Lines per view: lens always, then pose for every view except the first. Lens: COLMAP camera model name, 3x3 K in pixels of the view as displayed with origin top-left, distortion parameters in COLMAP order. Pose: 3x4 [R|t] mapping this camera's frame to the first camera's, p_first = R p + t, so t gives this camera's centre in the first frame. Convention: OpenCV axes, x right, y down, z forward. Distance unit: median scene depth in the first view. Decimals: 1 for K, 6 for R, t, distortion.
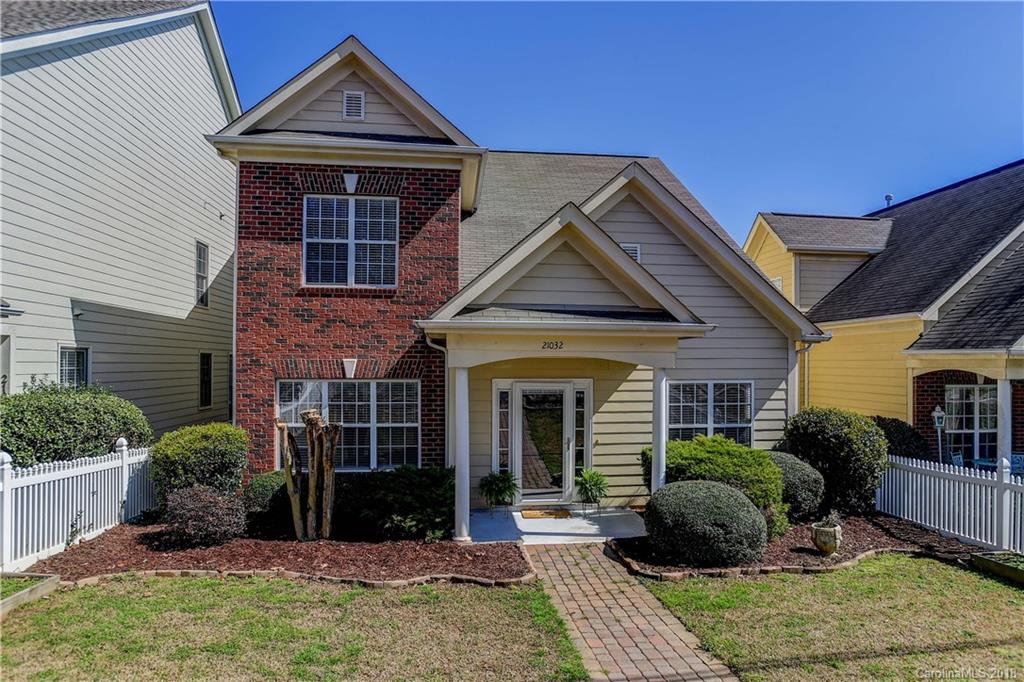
lens RADIAL K [[516.7, 0, 517.1], [0, 516.7, 346.8], [0, 0, 1]] dist [-0.055909, 0.031627]
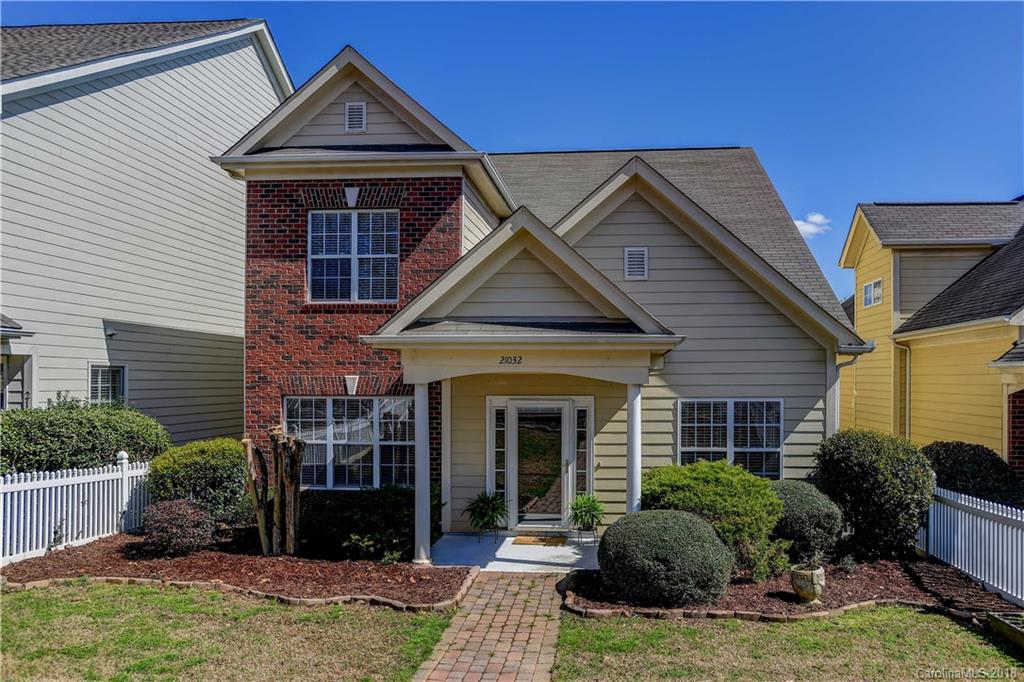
lens RADIAL K [[550.8, 0, 515.6], [0, 550.8, 365.4], [0, 0, 1]] dist [-0.045044, 0.035099]
pose [[0.987607, -0.006633, -0.156804, 0.183019], [0.007575, 0.999957, 0.005411, 0.001015], [0.156762, -0.006532, 0.987615, 0.010338]]
